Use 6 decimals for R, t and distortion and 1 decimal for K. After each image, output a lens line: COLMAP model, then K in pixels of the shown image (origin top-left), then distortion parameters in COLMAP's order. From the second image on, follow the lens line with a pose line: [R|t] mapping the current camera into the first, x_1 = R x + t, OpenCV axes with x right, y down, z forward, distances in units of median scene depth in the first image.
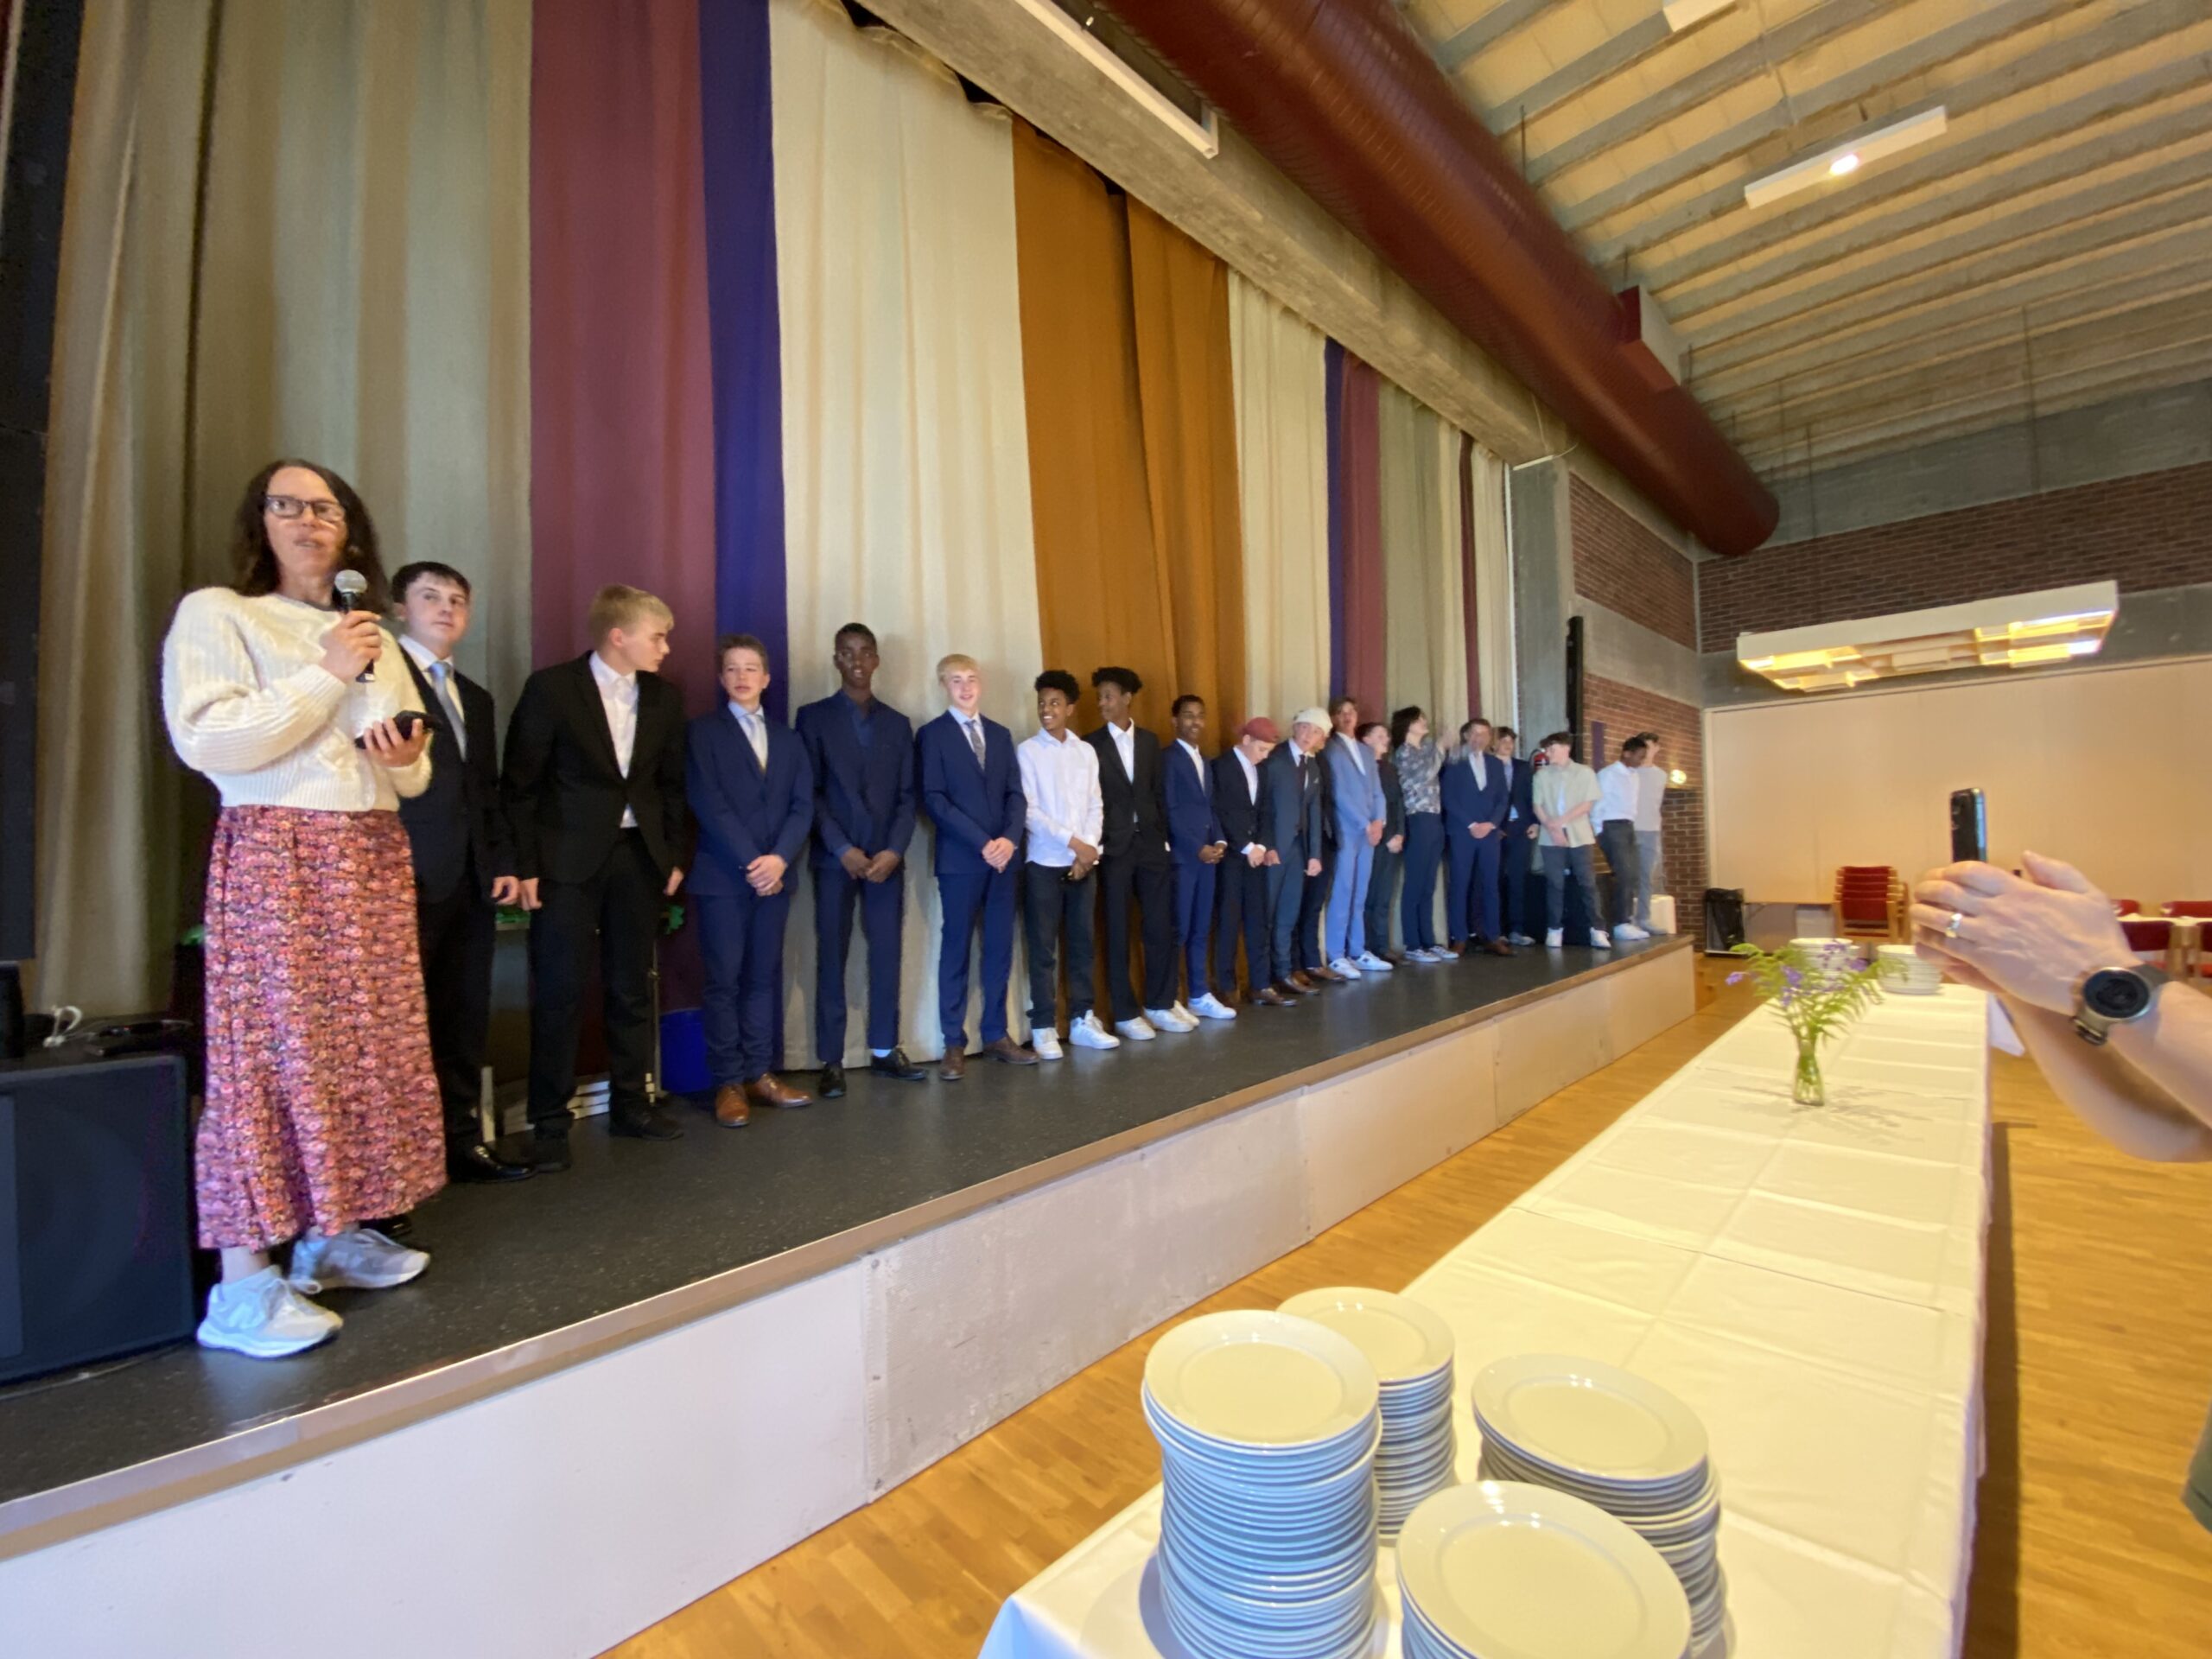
lens RADIAL K [[893.4, 0, 1103.4], [0, 893.4, 834.2], [0, 0, 1]] dist [0.000988, -0.010961]
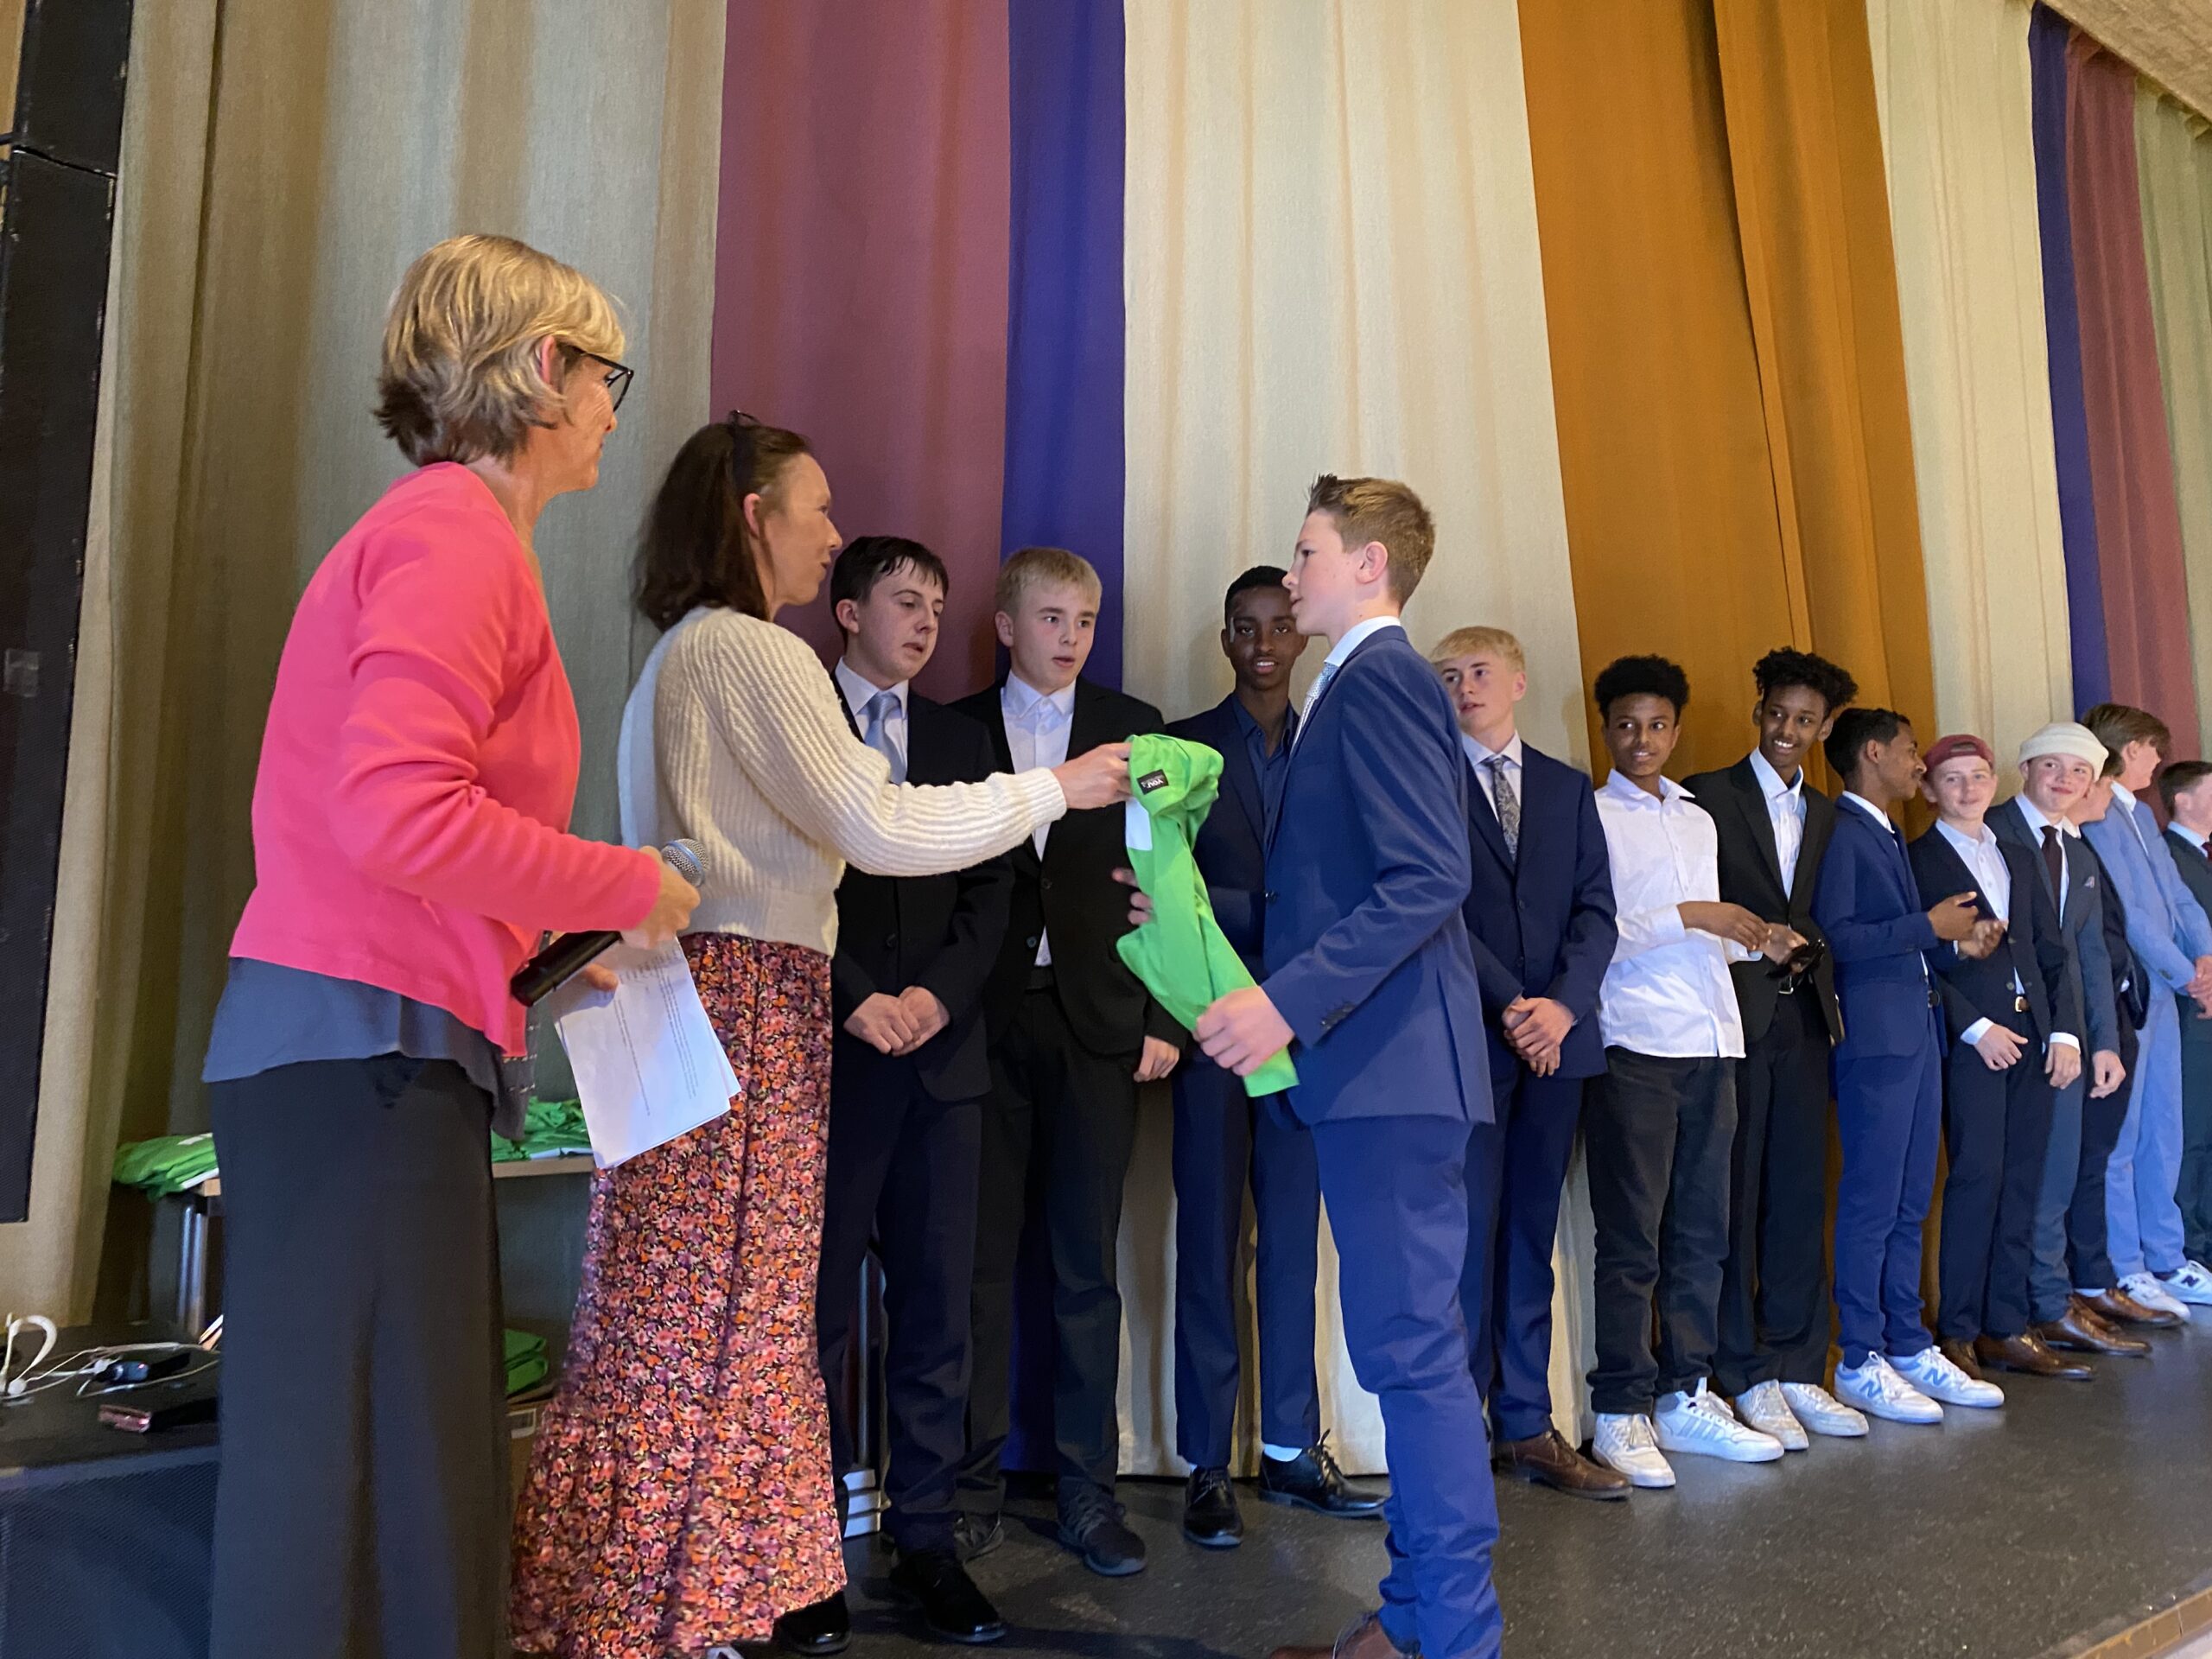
lens RADIAL K [[1670.2, 0, 1098.2], [0, 1670.2, 822.6], [0, 0, 1]] dist [0.006345, -0.000346]
pose [[0.988977, -0.002605, -0.148049, -0.125877], [-0.012652, 0.994702, -0.102022, 0.002583], [0.147531, 0.102770, 0.983704, 0.038567]]
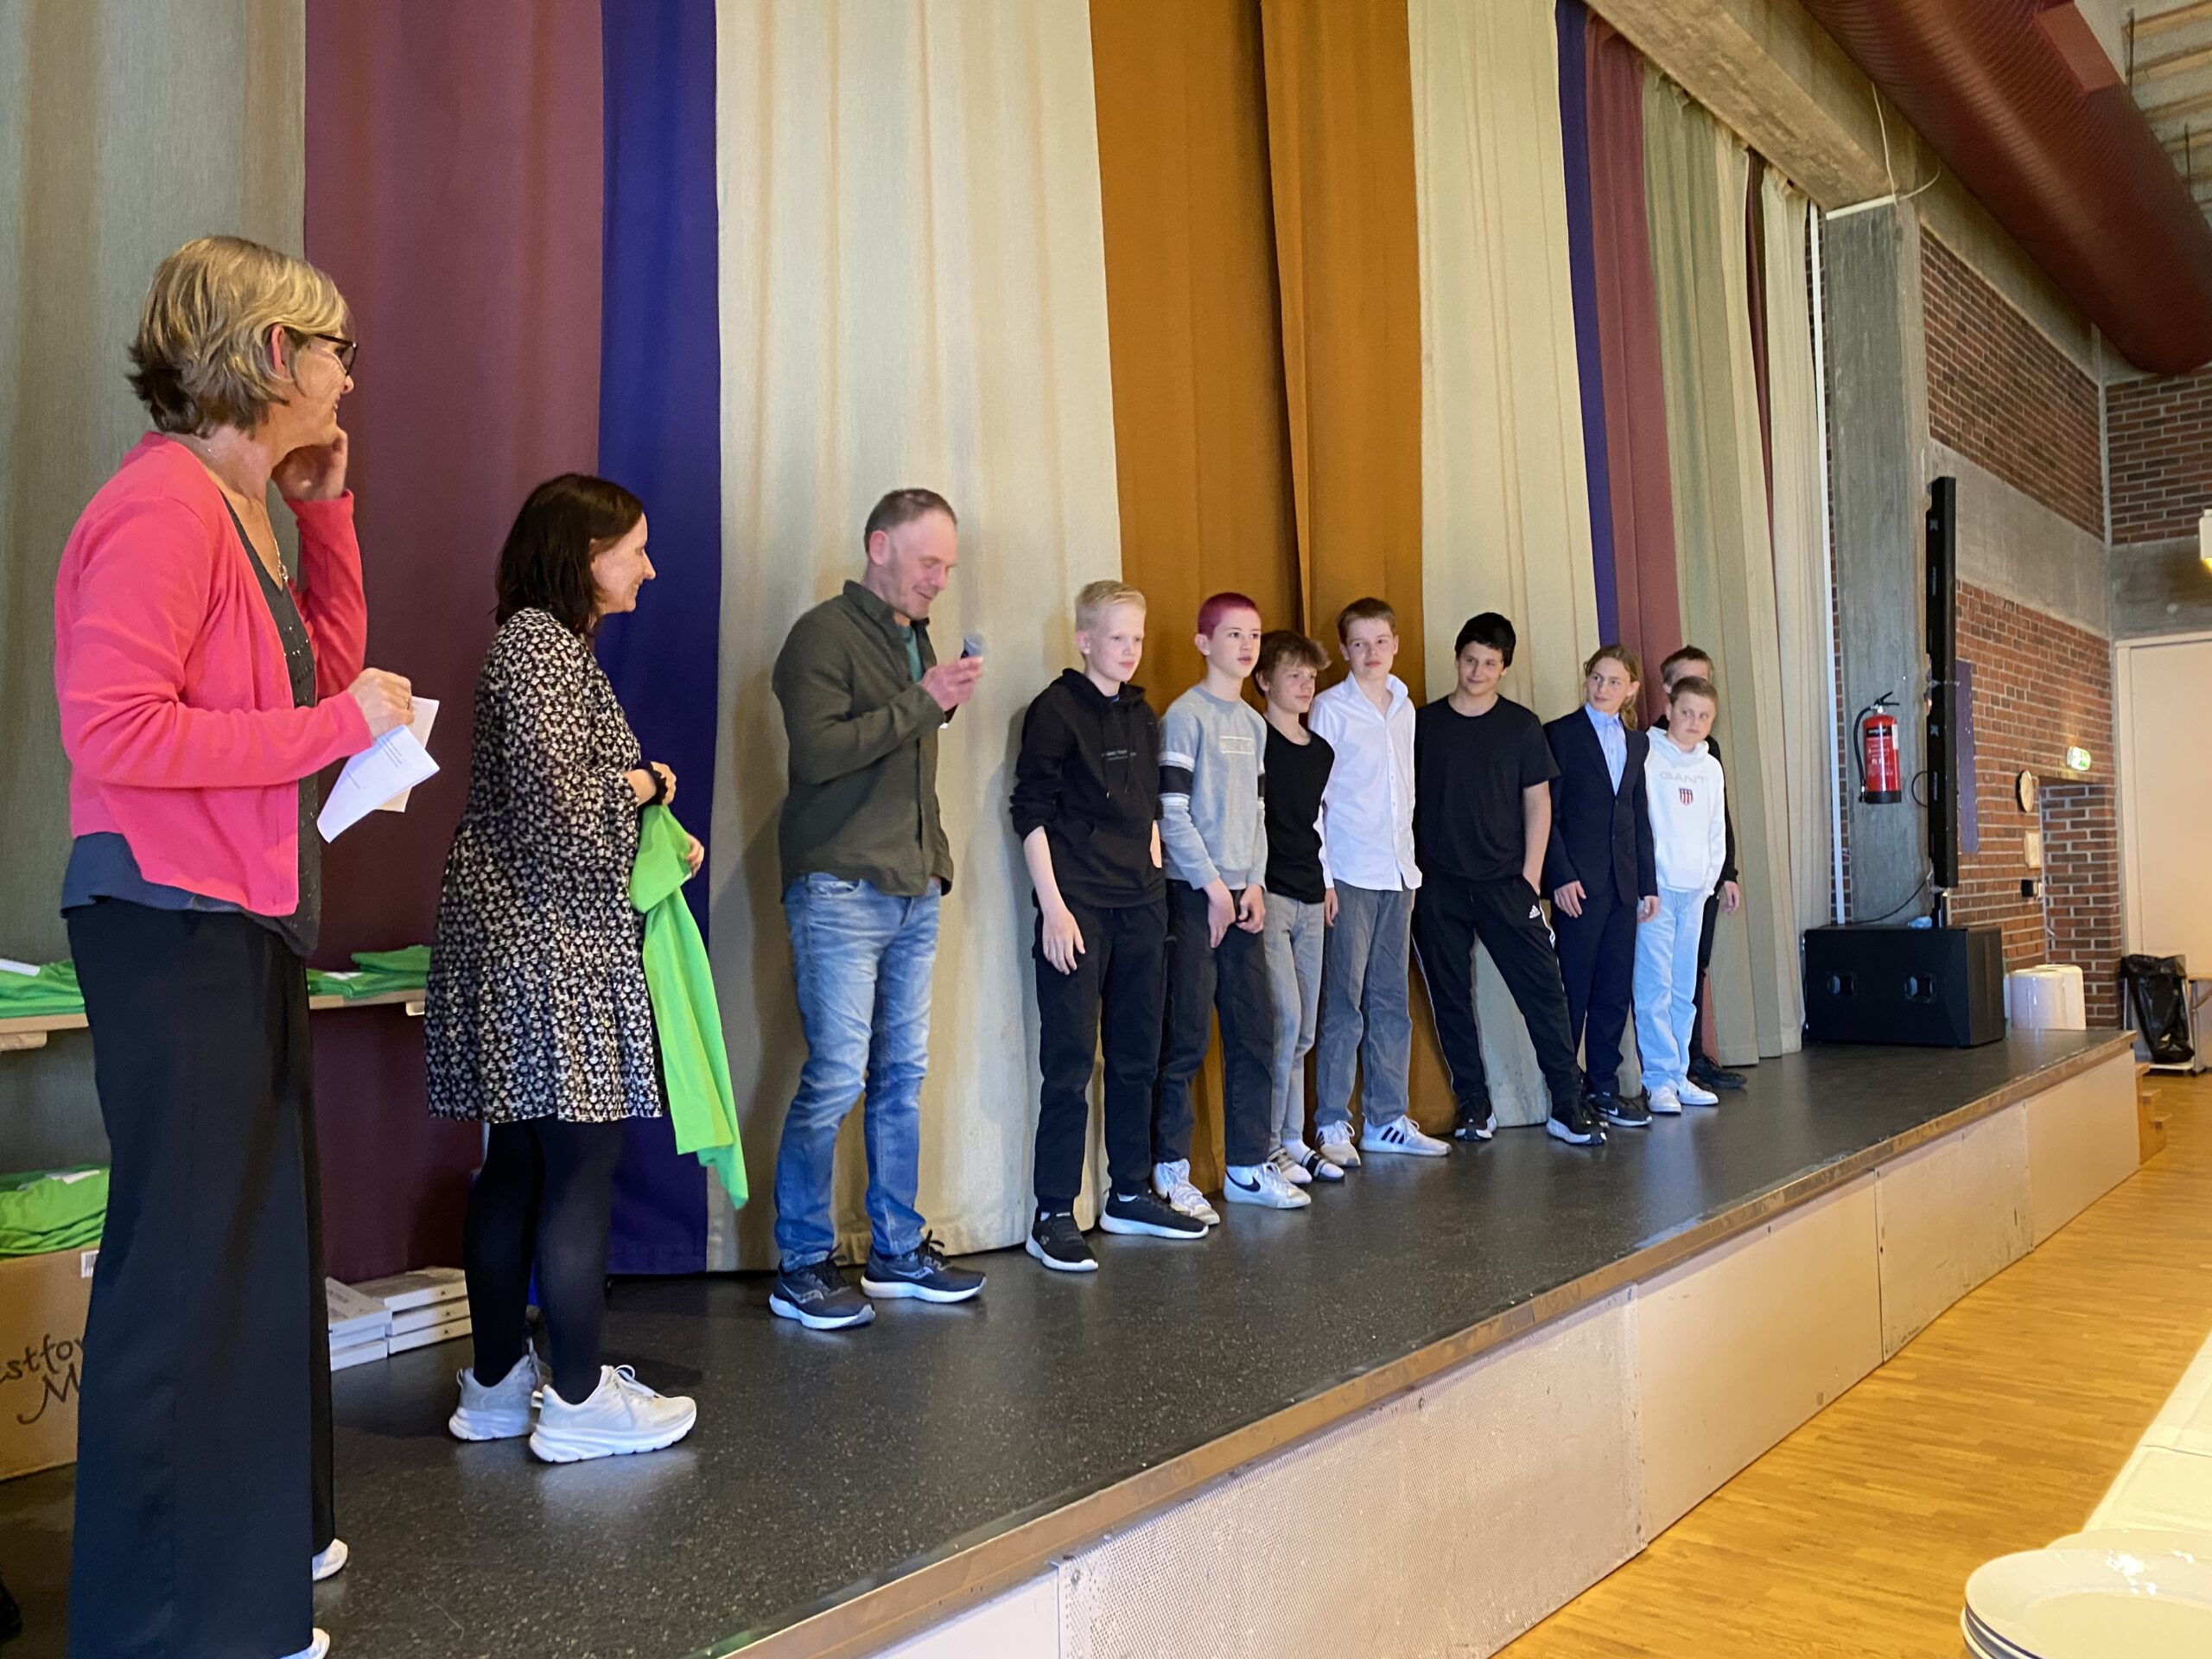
lens RADIAL K [[1670.2, 0, 1104.8], [0, 1670.2, 843.1], [0, 0, 1]] dist [0.006345, -0.000346]
pose [[0.996426, 0.005254, 0.084309, -0.111324], [-0.004355, 0.999932, -0.010845, 0.006012], [-0.084361, 0.010439, 0.996381, -0.028872]]
